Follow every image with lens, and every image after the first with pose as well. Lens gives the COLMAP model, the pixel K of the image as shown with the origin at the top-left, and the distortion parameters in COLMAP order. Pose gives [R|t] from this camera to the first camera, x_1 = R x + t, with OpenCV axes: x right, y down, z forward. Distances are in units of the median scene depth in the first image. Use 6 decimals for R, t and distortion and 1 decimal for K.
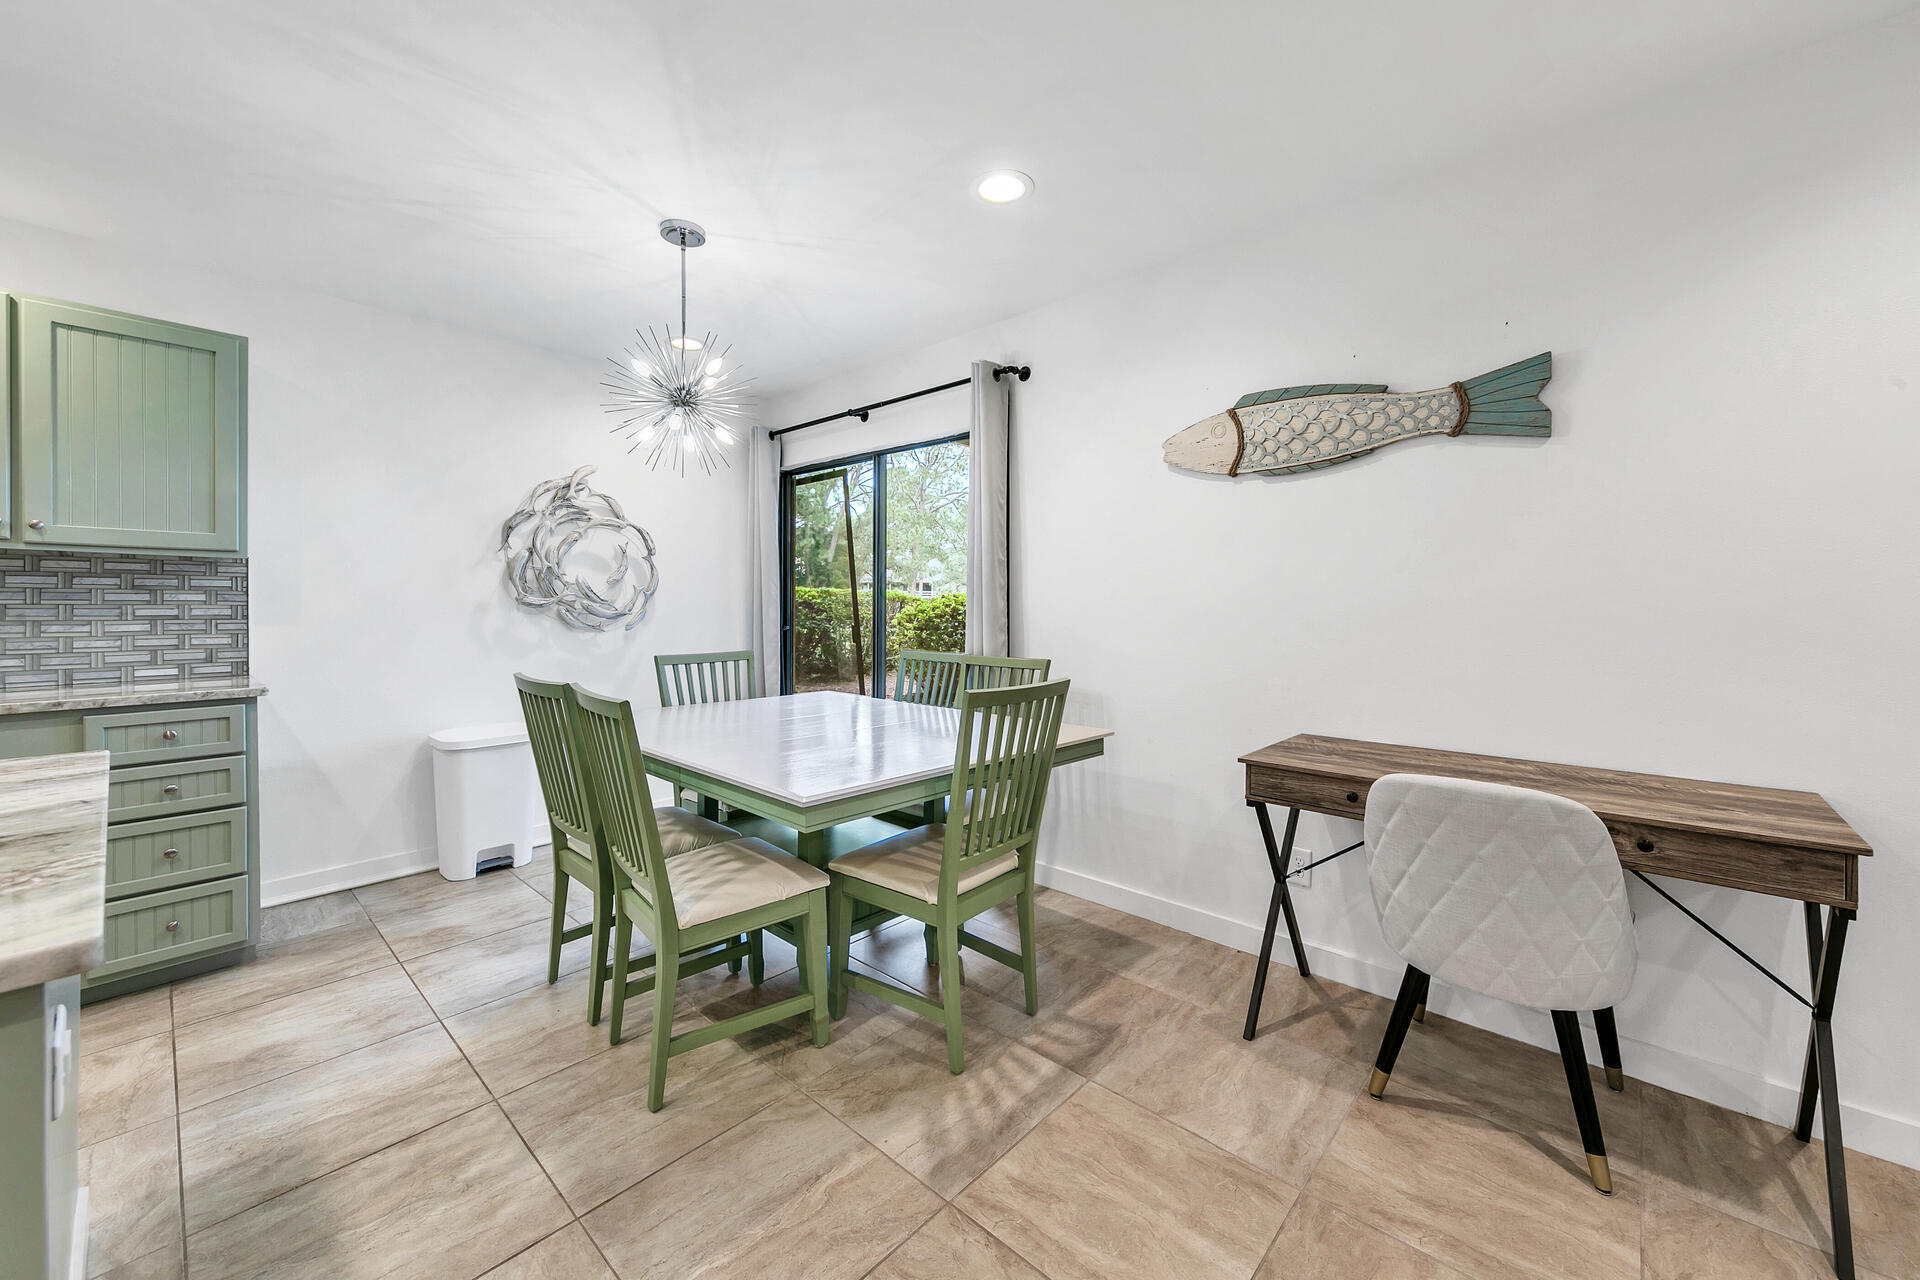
lens RADIAL K [[727.1, 0, 976.3], [0, 727.1, 607.8], [0, 0, 1]] dist [0.006694, -0.000789]
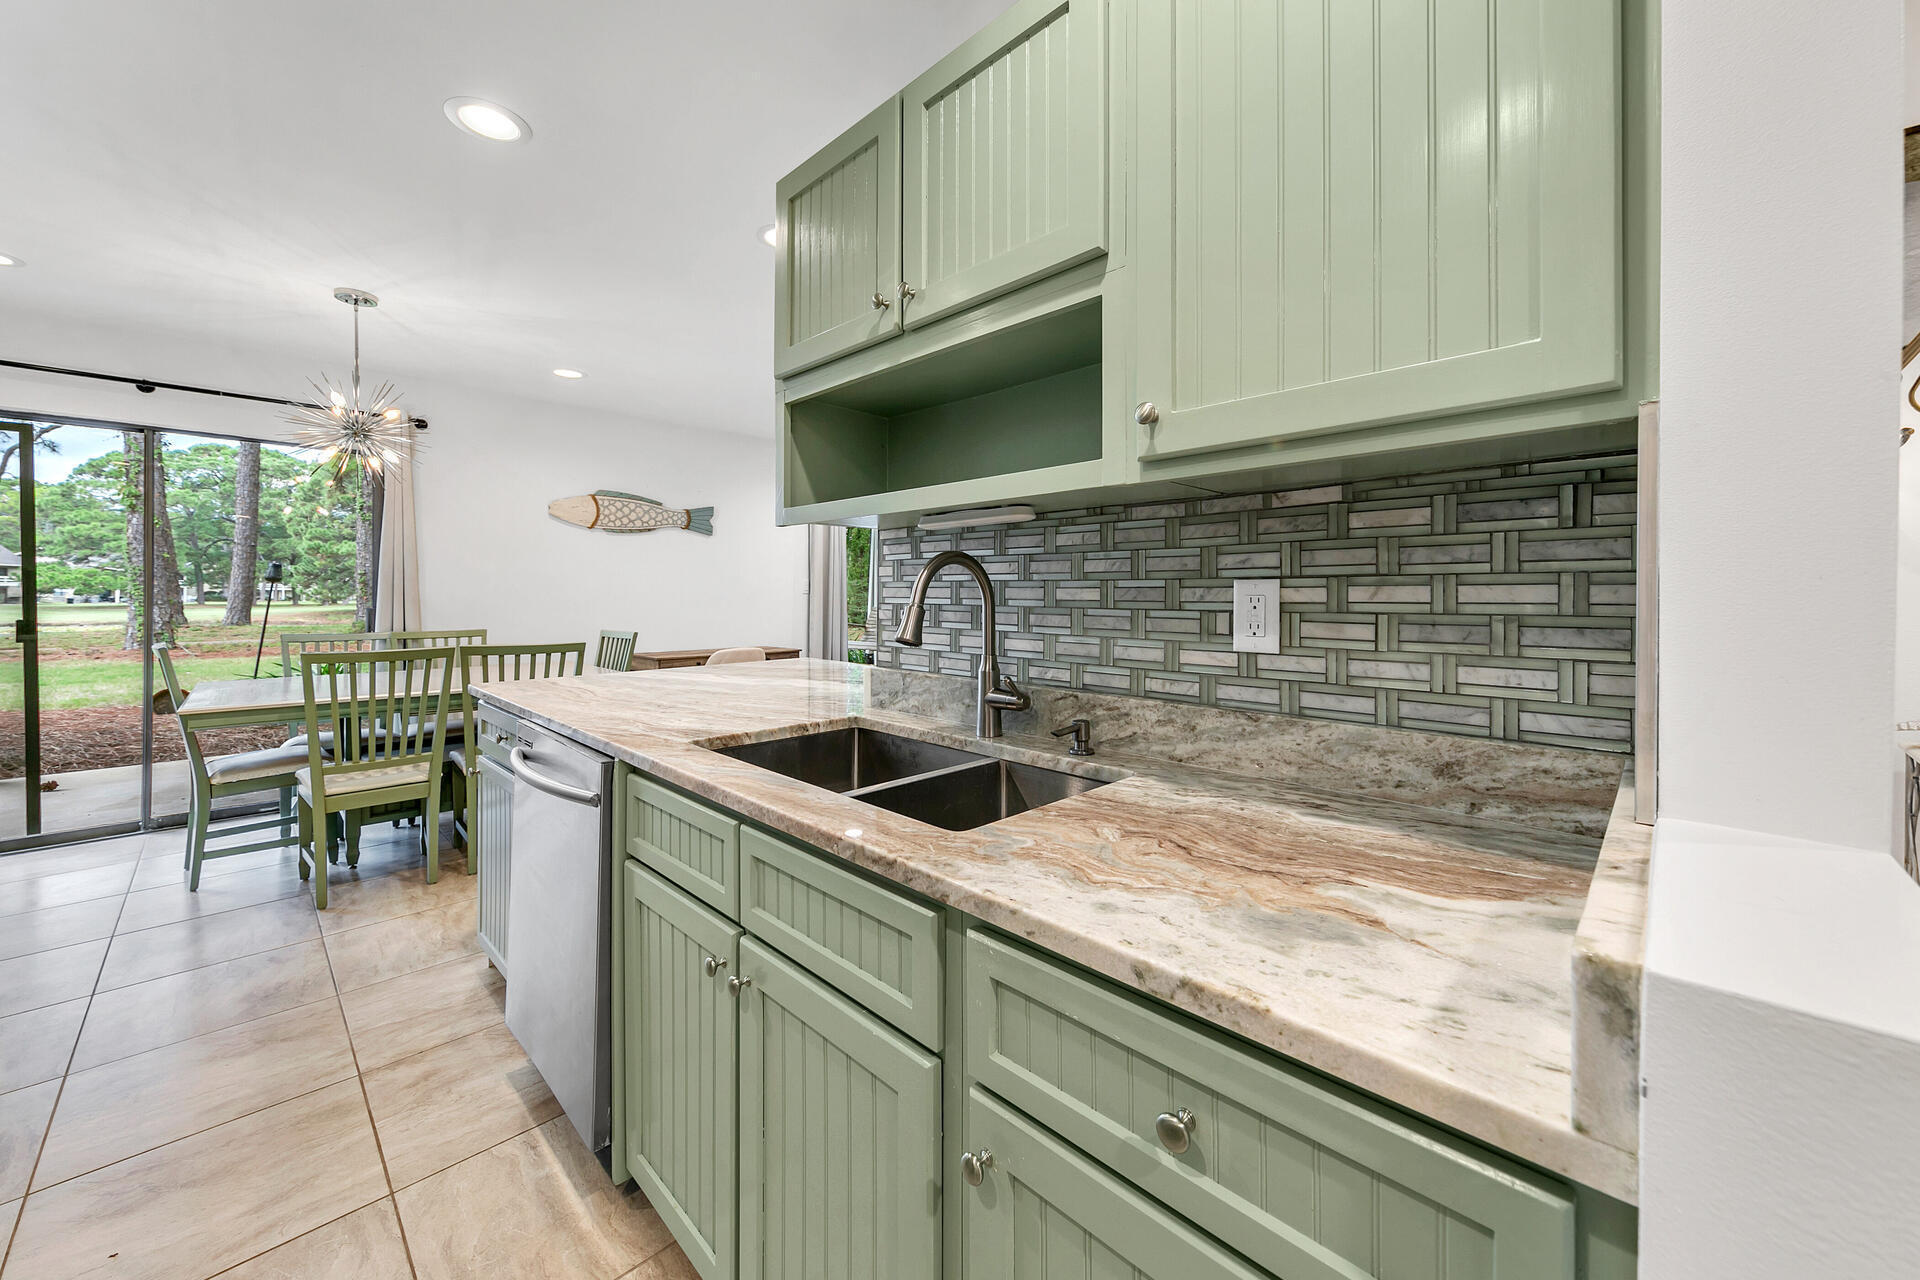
lens RADIAL K [[727.1, 0, 964.1], [0, 727.1, 594.2], [0, 0, 1]] dist [0.006694, -0.000789]
pose [[0.053263, 0.000742, 0.998580, -1.575996], [0.002364, 0.999997, -0.000869, -0.000349], [-0.998578, 0.002406, 0.053262, -0.106259]]
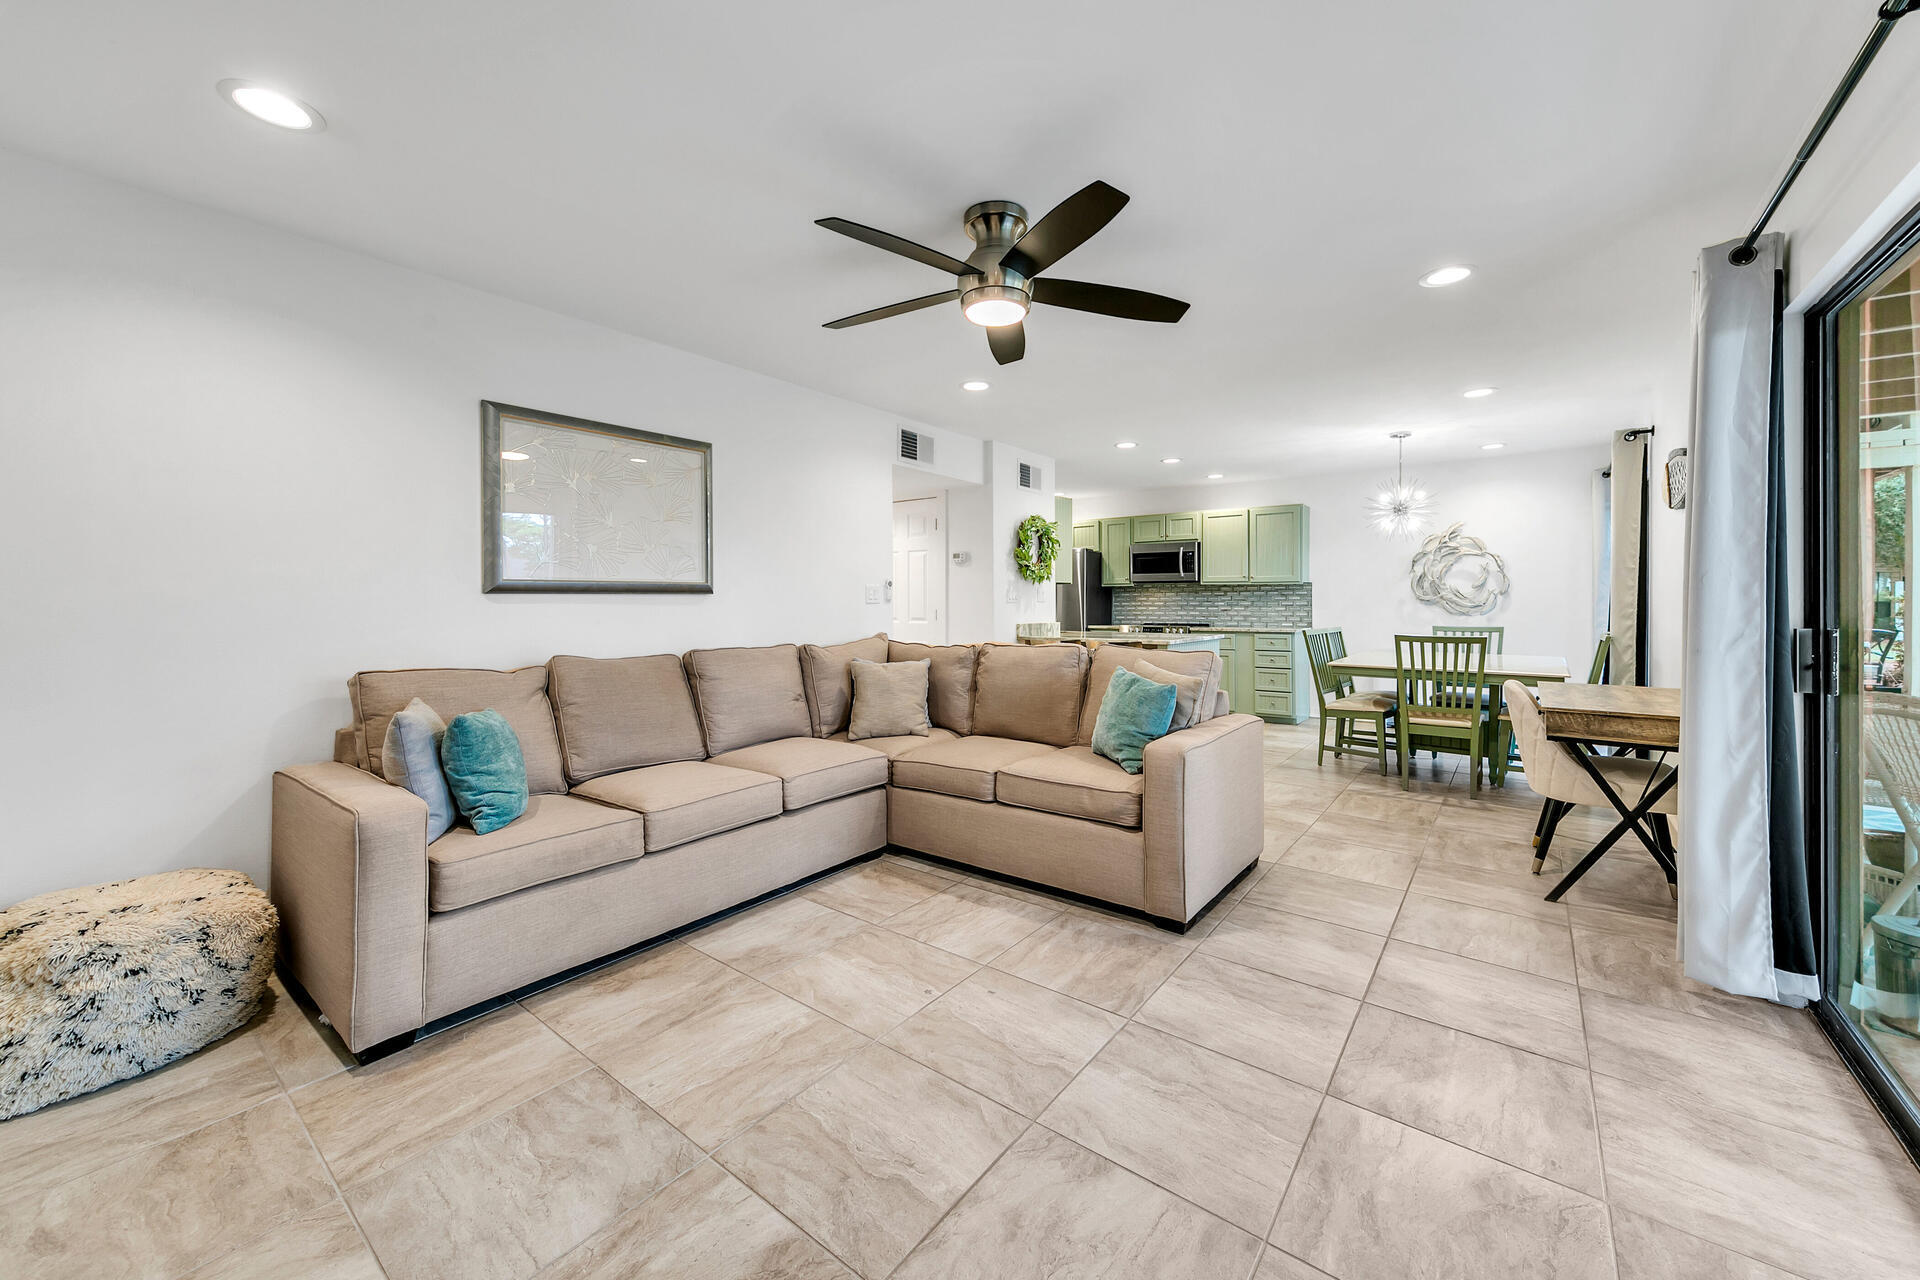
lens RADIAL K [[727.1, 0, 946.2], [0, 727.1, 607.2], [0, 0, 1]] dist [0.006694, -0.000789]
pose [[0.054896, 0.006808, -0.998469, 1.735486], [-0.002382, 0.999975, 0.006687, 0.004888], [0.998489, 0.002012, 0.054911, -0.508964]]
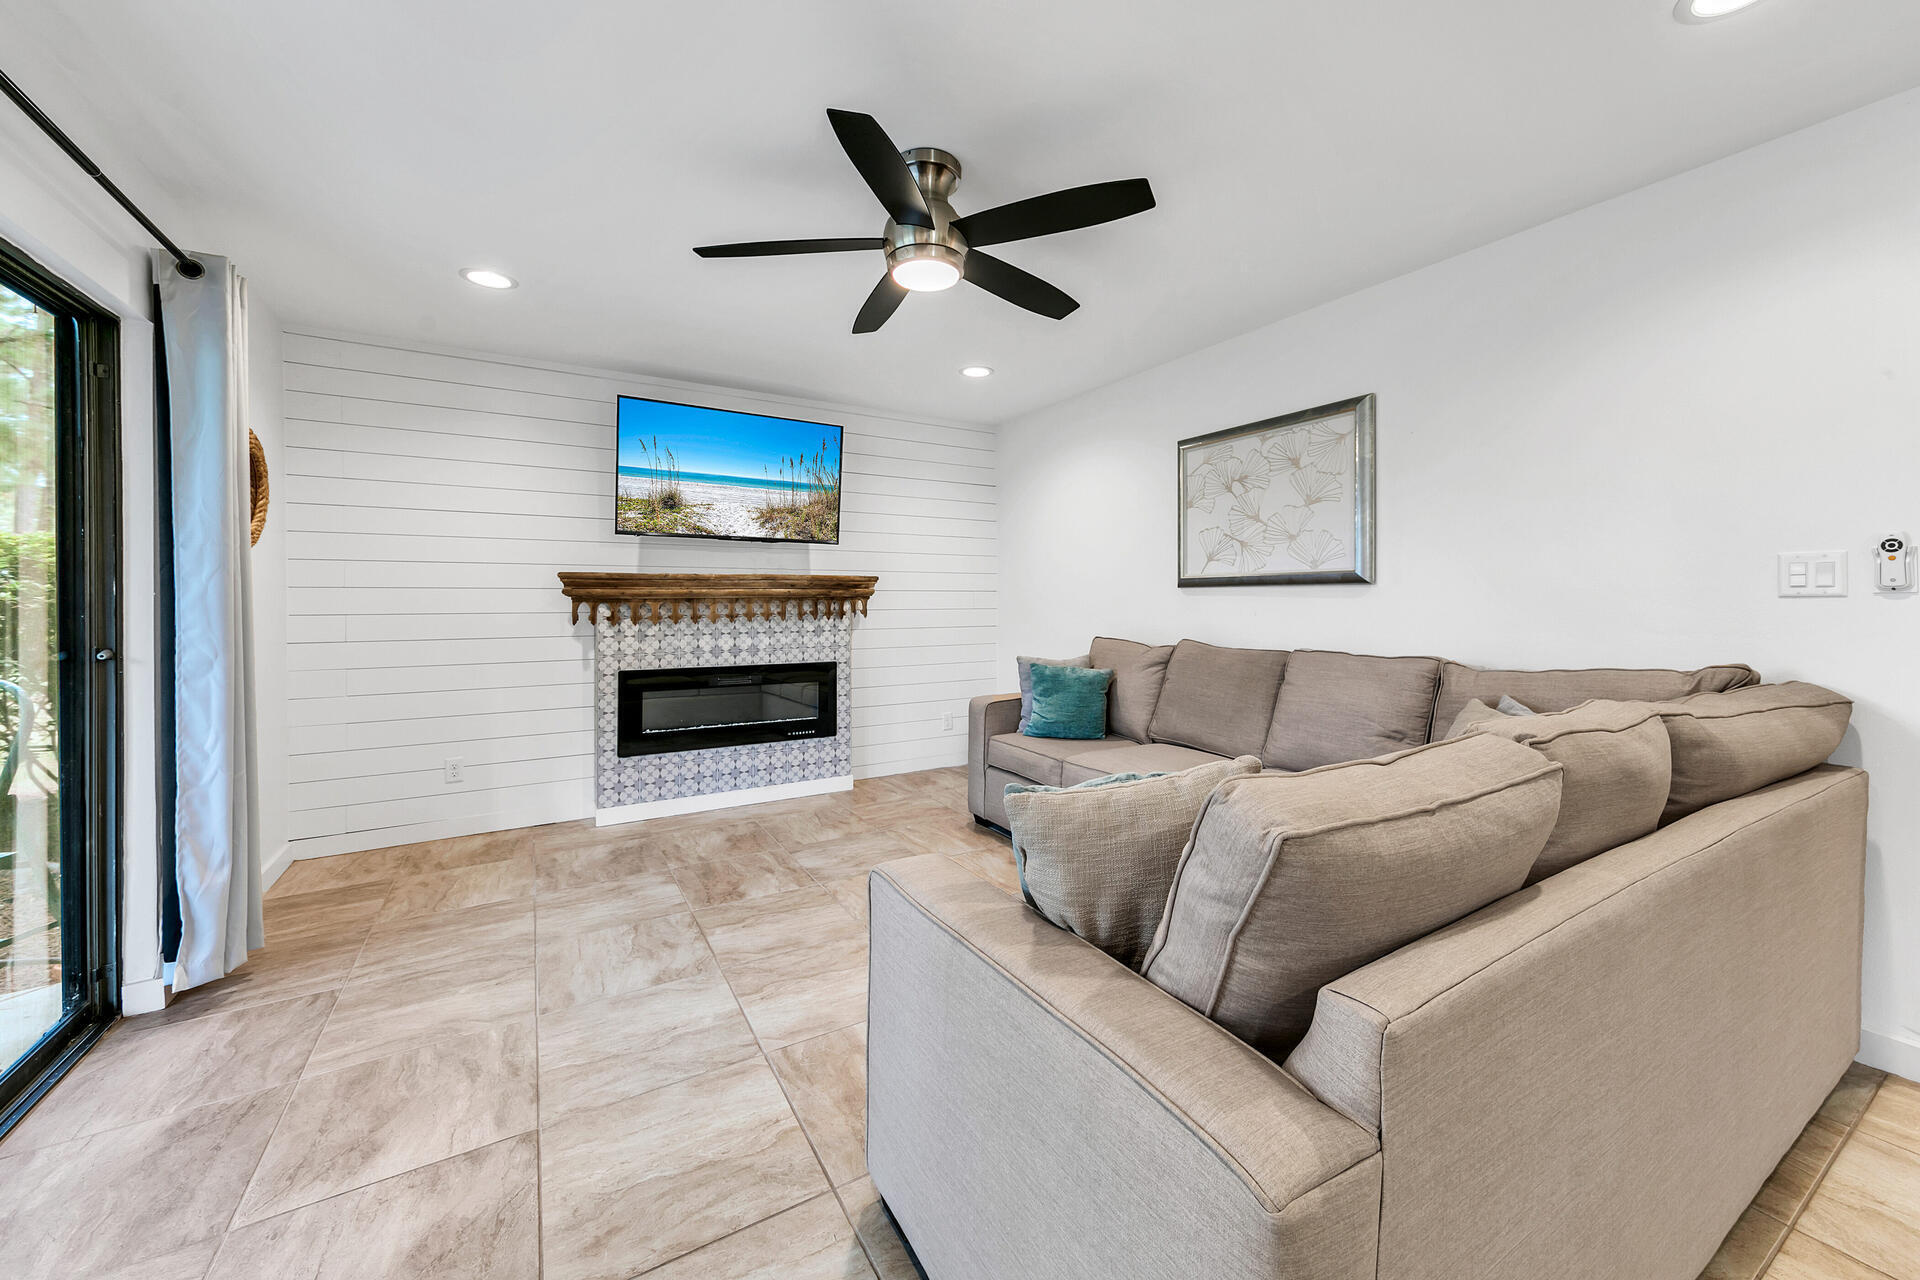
lens RADIAL K [[727.1, 0, 982.9], [0, 727.1, 610.5], [0, 0, 1]] dist [0.006694, -0.000789]
pose [[-0.958448, -0.002027, 0.285260, 0.469388], [0.005703, 0.999639, 0.026265, -0.003983], [-0.285210, 0.026801, -0.958090, 0.411465]]
